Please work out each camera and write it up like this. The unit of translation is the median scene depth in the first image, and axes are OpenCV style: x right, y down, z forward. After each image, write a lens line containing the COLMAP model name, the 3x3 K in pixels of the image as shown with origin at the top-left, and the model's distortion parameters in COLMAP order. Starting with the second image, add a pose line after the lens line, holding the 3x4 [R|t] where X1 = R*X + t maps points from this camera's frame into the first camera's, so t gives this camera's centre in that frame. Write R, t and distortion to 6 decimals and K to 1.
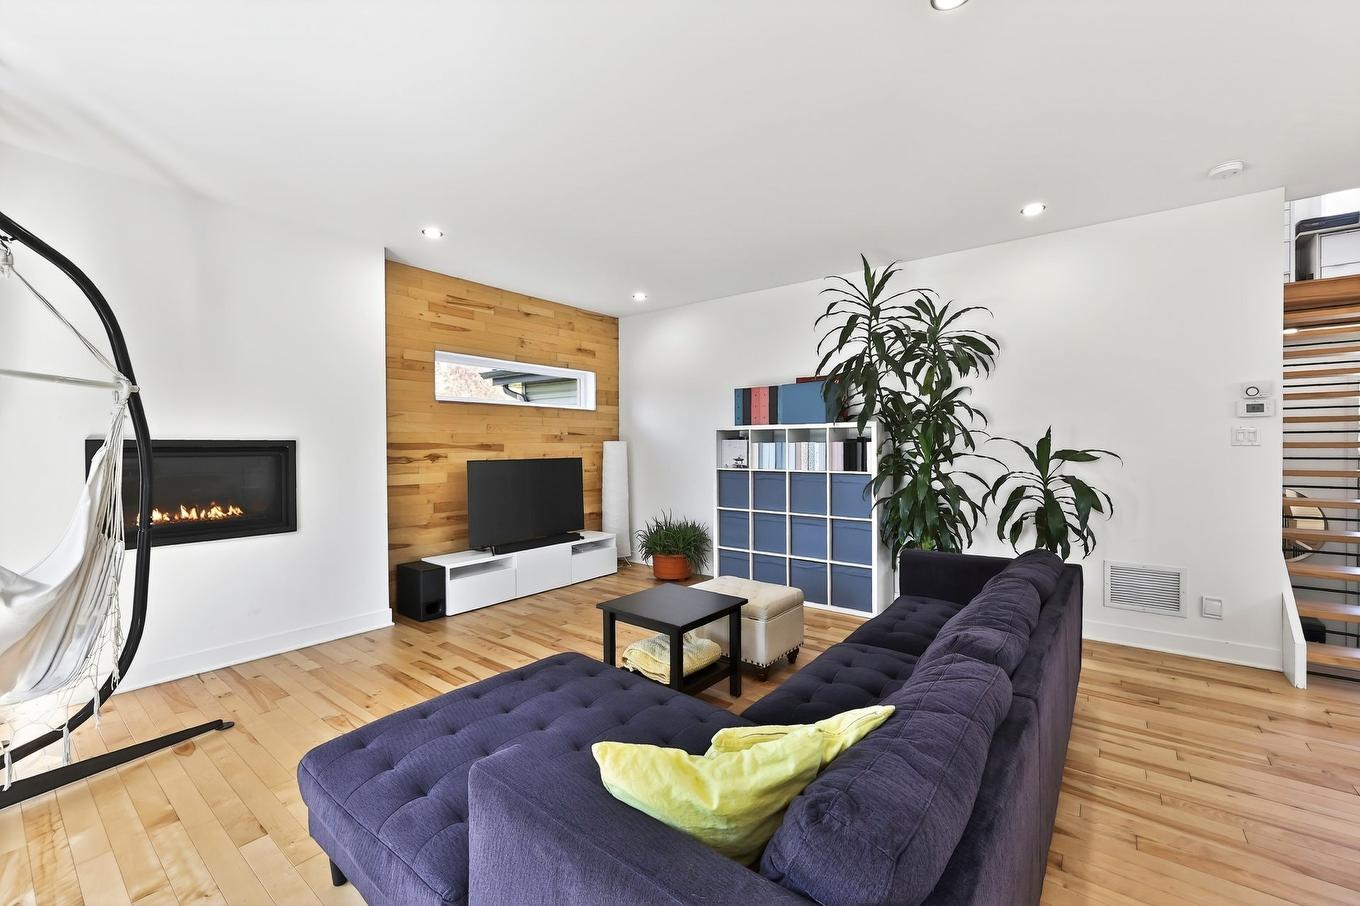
lens RADIAL K [[561.2, 0, 680.0], [0, 561.2, 453.0], [0, 0, 1]] dist [0.000558, 0.000040]
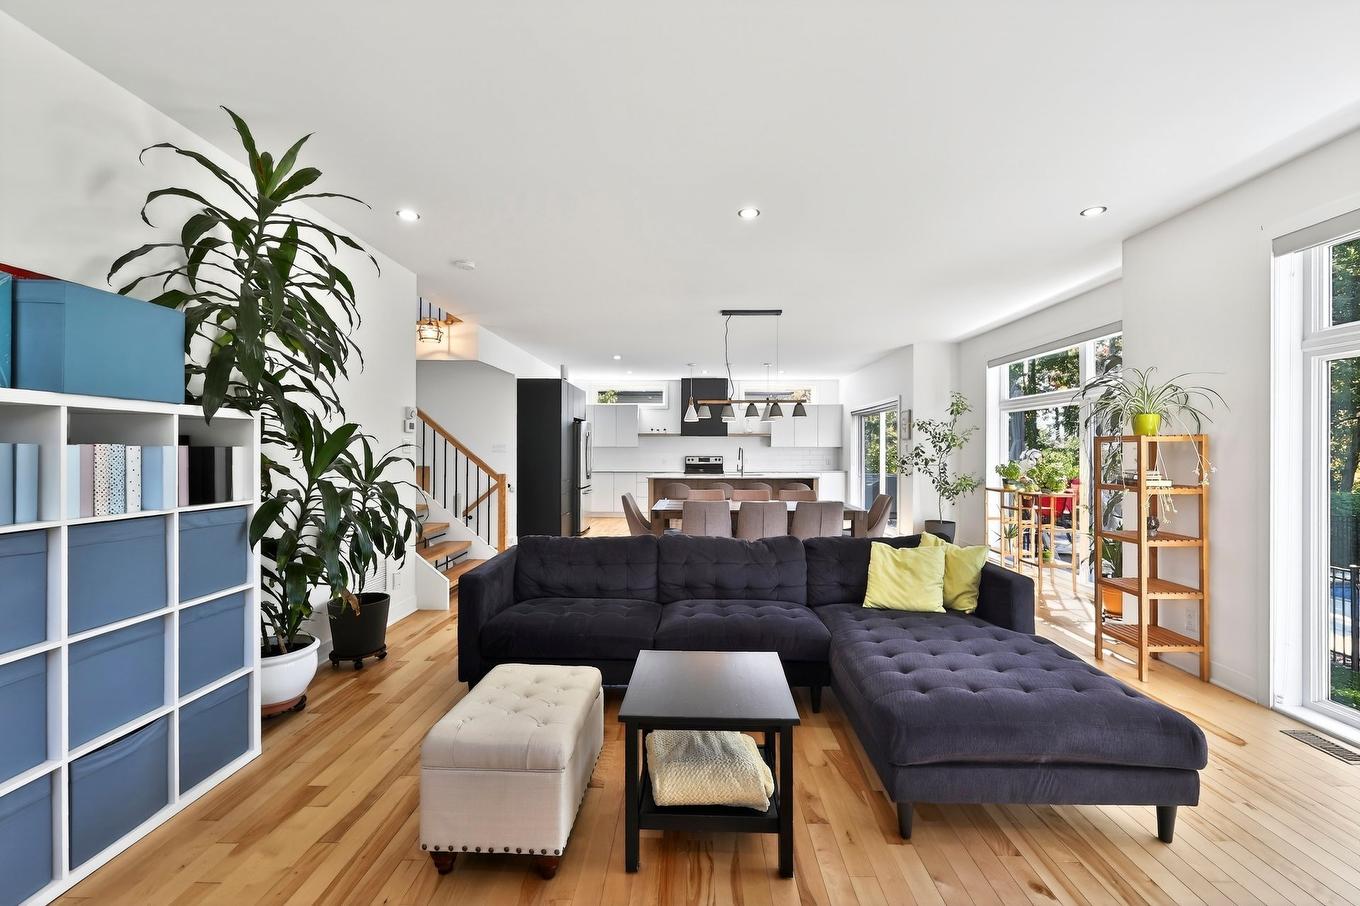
lens RADIAL K [[561.2, 0, 680.0], [0, 561.2, 453.0], [0, 0, 1]] dist [0.000558, 0.000040]
pose [[-0.594907, 0.000274, 0.803794, -0.370106], [0.005807, 0.999975, 0.003956, -0.013494], [-0.803774, 0.007021, -0.594894, 0.982437]]
